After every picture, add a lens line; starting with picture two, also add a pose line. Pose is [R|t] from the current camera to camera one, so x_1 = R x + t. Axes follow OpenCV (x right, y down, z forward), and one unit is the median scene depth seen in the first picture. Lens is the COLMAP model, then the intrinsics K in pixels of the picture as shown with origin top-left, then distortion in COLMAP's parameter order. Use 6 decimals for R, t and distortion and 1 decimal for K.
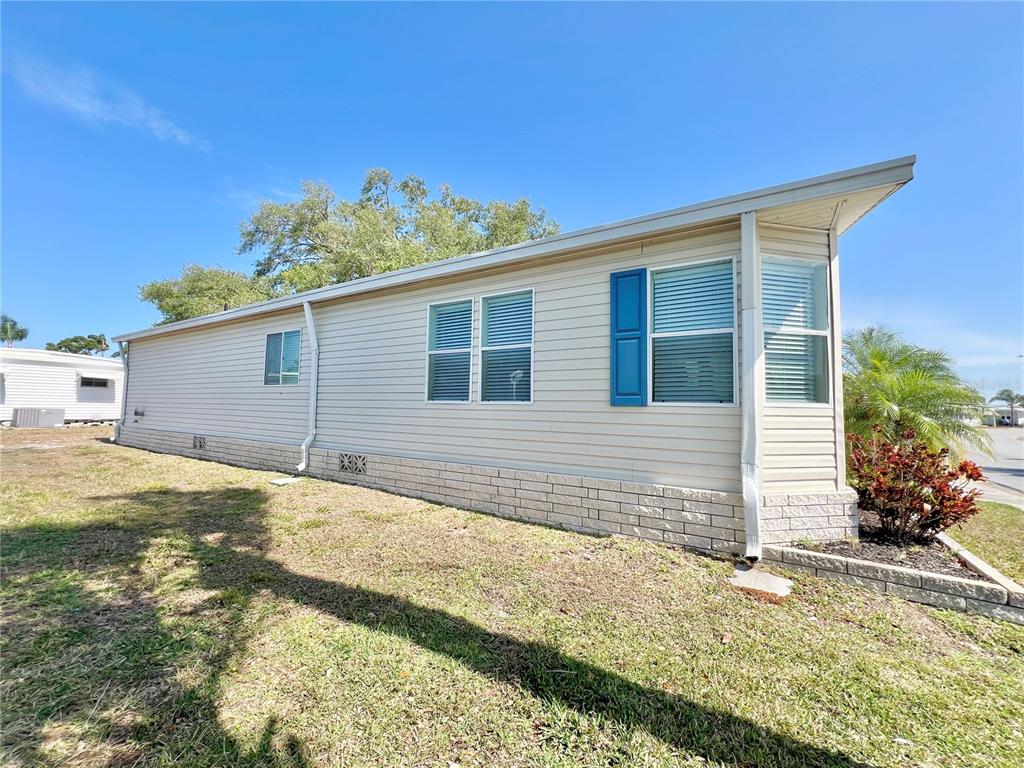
lens RADIAL K [[412.6, 0, 512.0], [0, 412.6, 384.0], [0, 0, 1]] dist [0.000543, -0.000025]
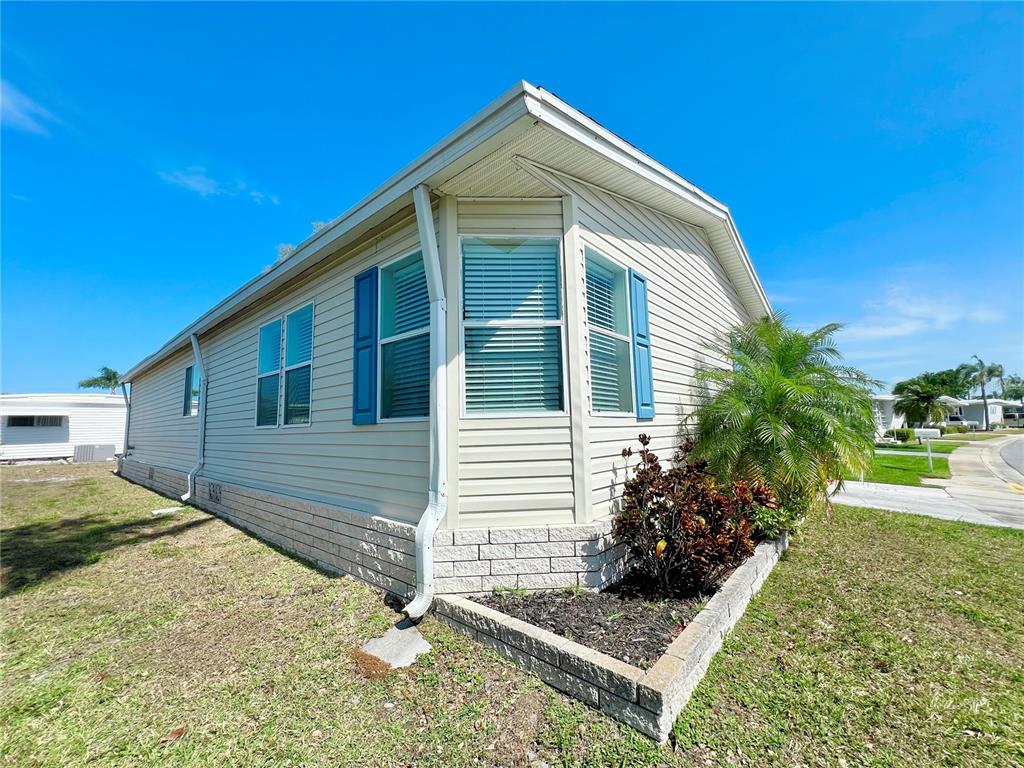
lens RADIAL K [[412.3, 0, 512.0], [0, 412.3, 384.0], [0, 0, 1]] dist [-0.001480, -0.000157]
pose [[0.985719, -0.059438, -0.157562, 0.777040], [0.052277, 0.997419, -0.049211, 0.029253], [0.160081, 0.040271, 0.986282, 0.200456]]
